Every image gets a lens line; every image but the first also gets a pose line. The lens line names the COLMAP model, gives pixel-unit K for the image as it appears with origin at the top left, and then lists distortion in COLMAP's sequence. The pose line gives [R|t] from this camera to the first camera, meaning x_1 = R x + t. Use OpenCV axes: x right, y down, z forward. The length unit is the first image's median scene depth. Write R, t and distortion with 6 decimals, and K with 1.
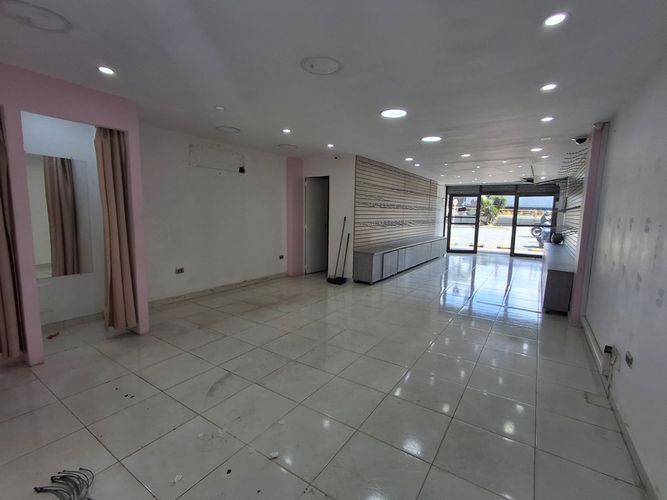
lens RADIAL K [[305.7, 0, 337.9], [0, 305.7, 251.4], [0, 0, 1]] dist [0.000335, -0.000510]
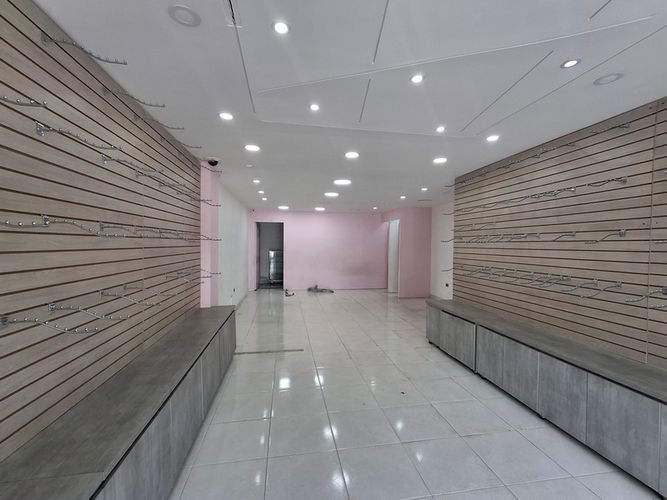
lens RADIAL K [[305.7, 0, 337.9], [0, 305.7, 251.4], [0, 0, 1]] dist [0.000335, -0.000510]
pose [[-0.726422, -0.012362, -0.687137, 0.893421], [-0.113169, 0.988341, 0.101858, -0.186282], [0.677867, 0.151755, -0.719352, 1.503383]]
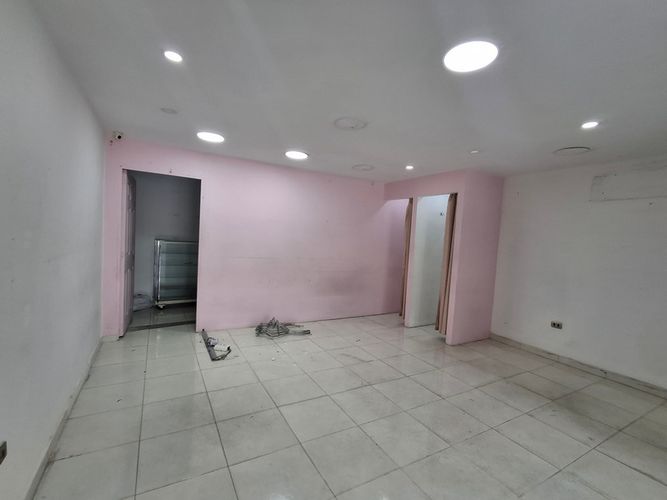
lens RADIAL K [[305.7, 0, 337.9], [0, 305.7, 251.4], [0, 0, 1]] dist [0.000335, -0.000510]
pose [[-0.438552, -0.002461, -0.898702, 0.453170], [-0.181367, 0.979664, 0.085821, -0.087582], [0.880215, 0.200632, -0.430080, 0.671318]]
